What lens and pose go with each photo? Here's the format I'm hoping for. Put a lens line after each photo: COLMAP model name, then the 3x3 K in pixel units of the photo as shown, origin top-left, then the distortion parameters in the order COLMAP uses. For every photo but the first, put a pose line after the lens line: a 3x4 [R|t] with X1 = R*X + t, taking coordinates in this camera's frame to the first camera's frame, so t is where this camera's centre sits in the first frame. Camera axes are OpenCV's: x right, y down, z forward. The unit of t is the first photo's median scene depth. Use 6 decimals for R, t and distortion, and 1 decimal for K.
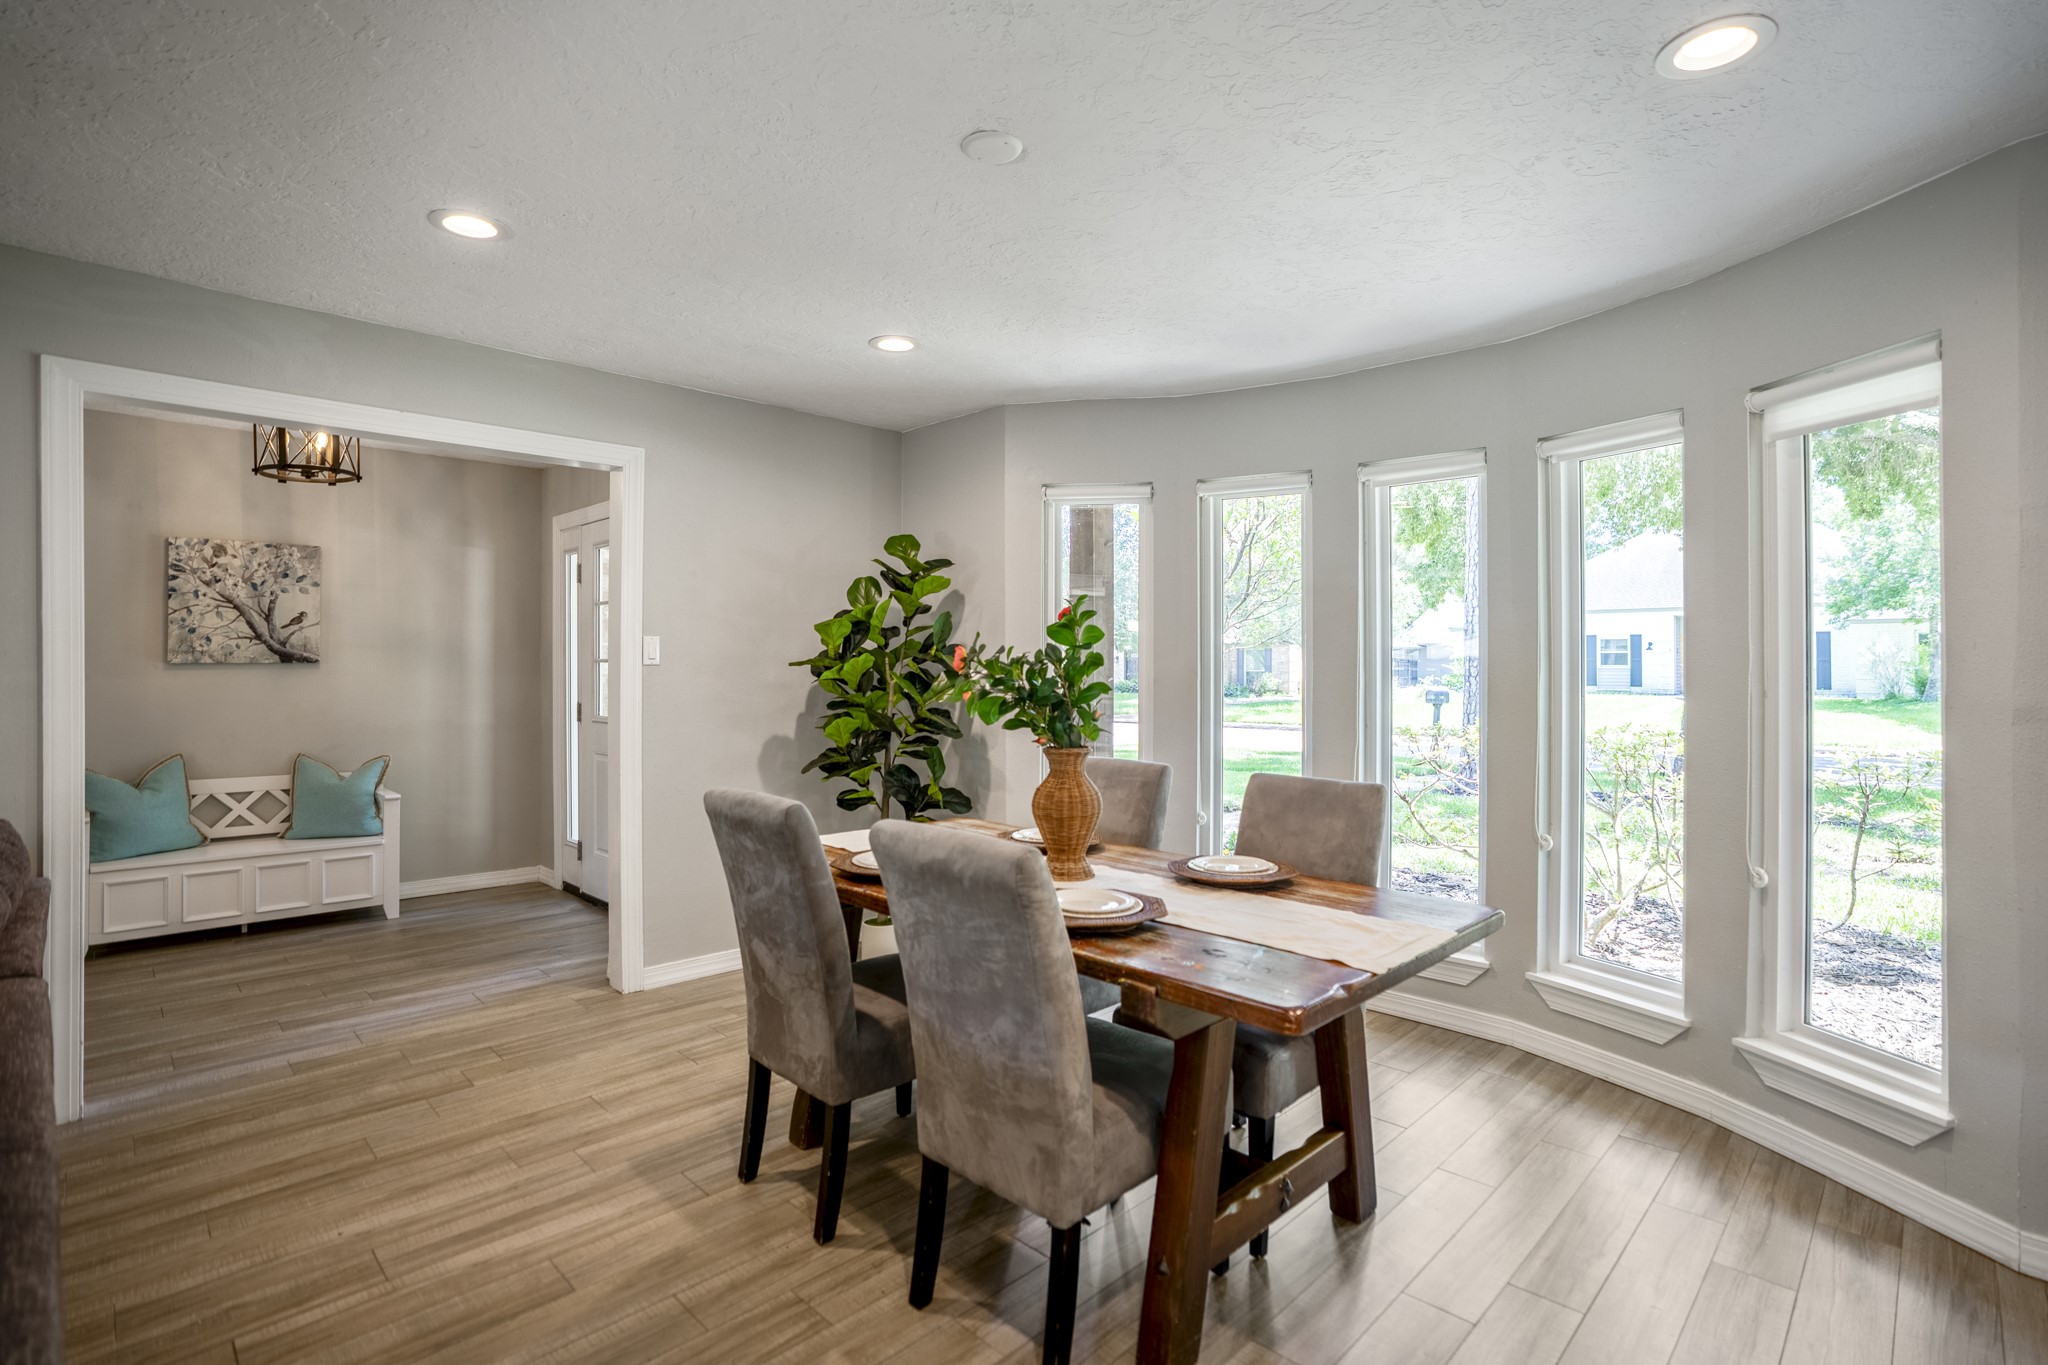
lens RADIAL K [[998.1, 0, 1020.3], [0, 998.1, 688.8], [0, 0, 1]] dist [-0.104325, 0.029826]
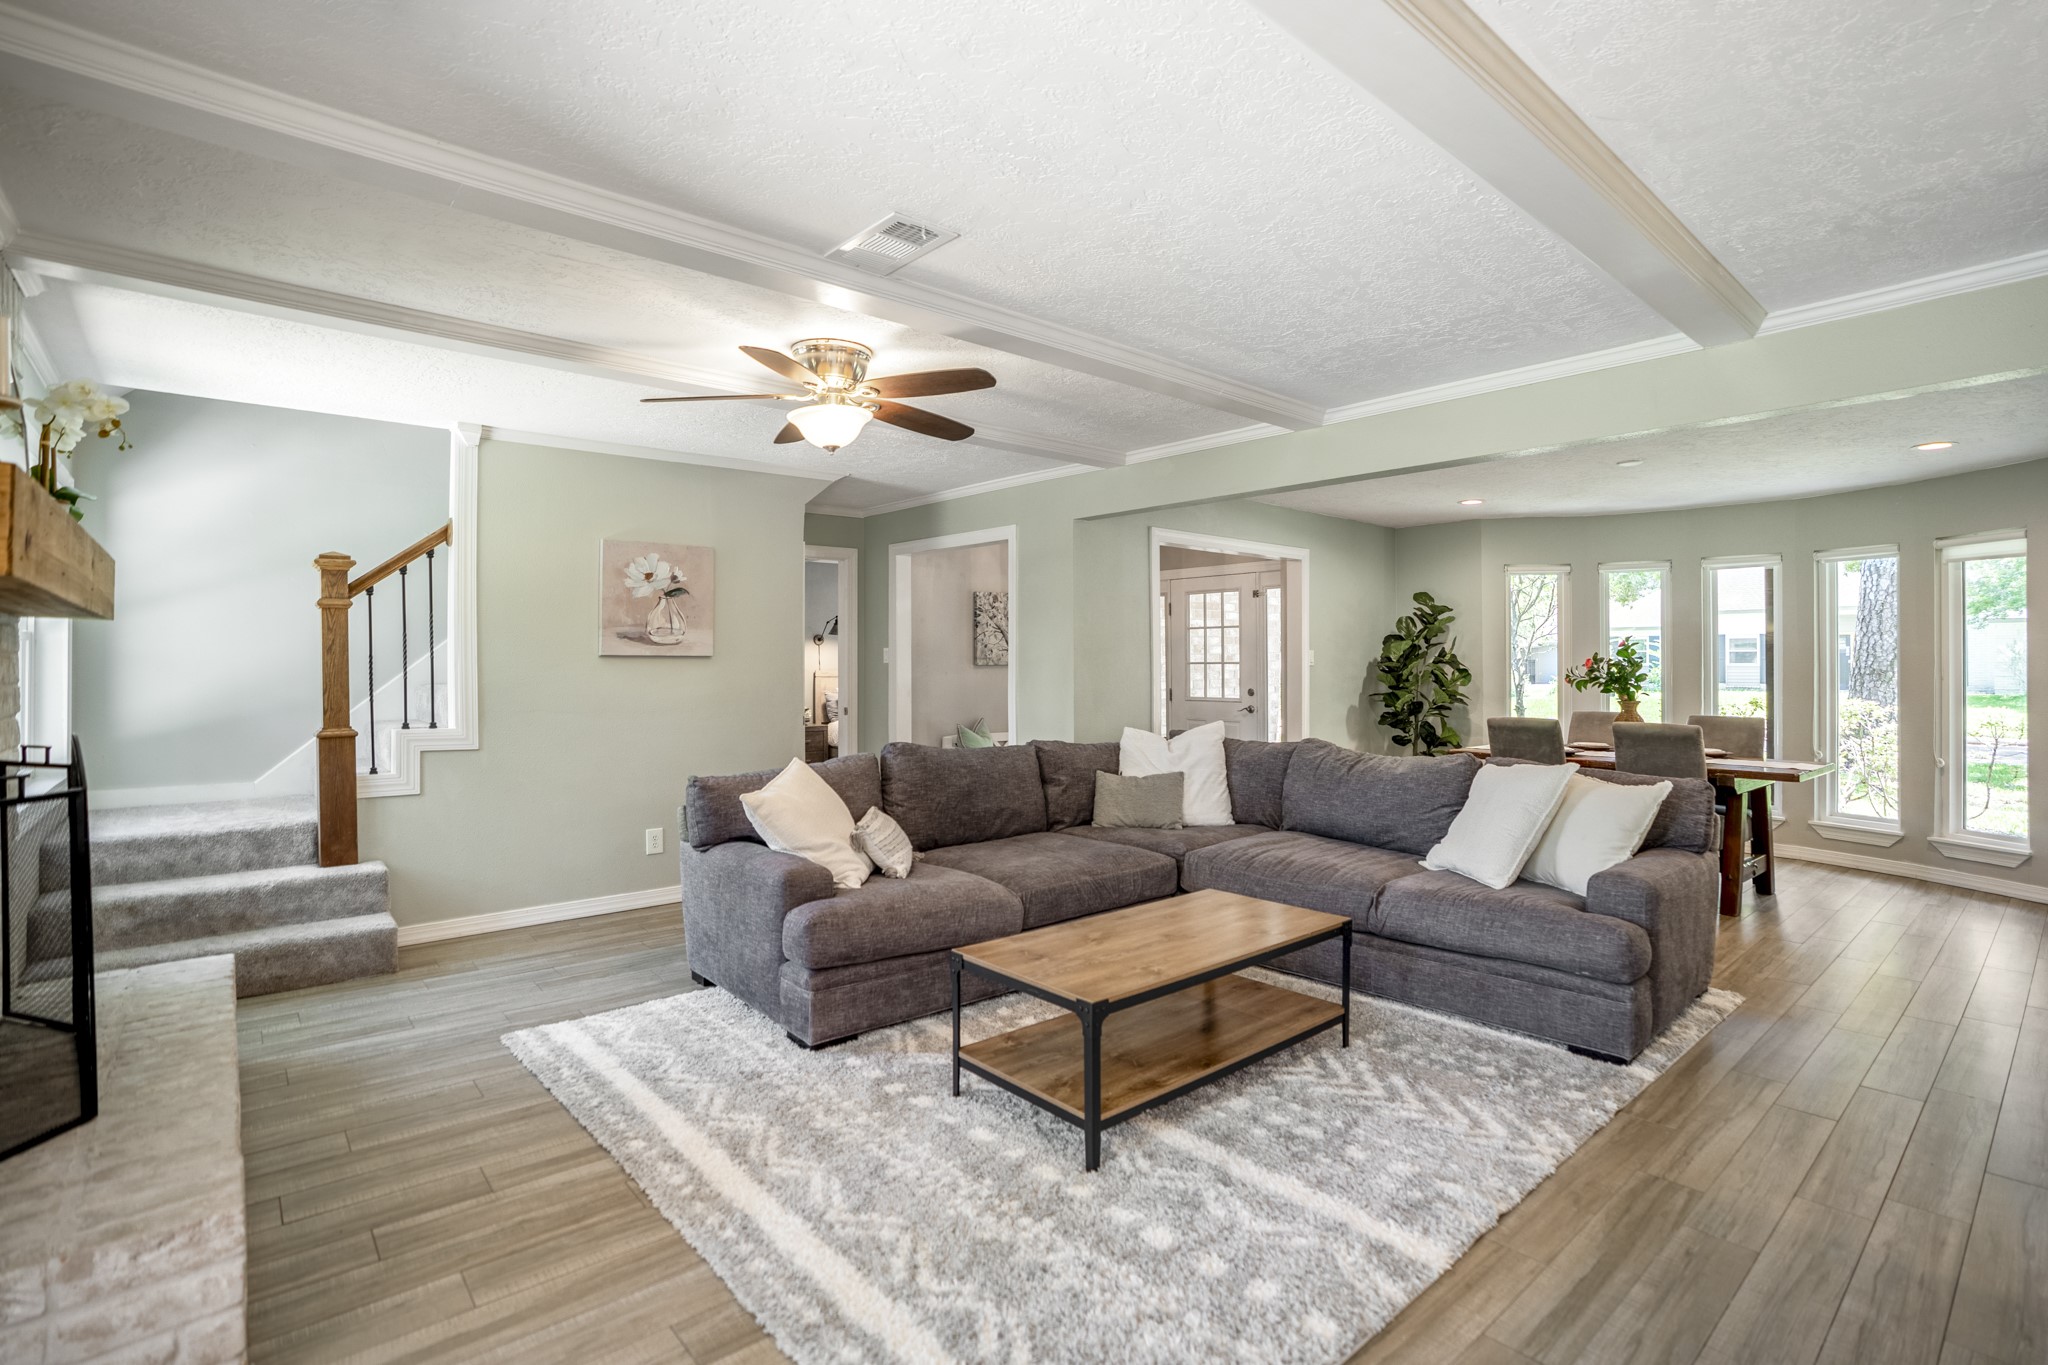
lens RADIAL K [[977.9, 0, 1014.5], [0, 977.9, 689.9], [0, 0, 1]] dist [-0.046718, 0.000078]
pose [[0.996403, -0.003399, -0.084676, -0.708044], [0.003318, 0.999994, -0.001092, 0.020429], [0.084679, 0.000807, 0.996408, -0.808714]]
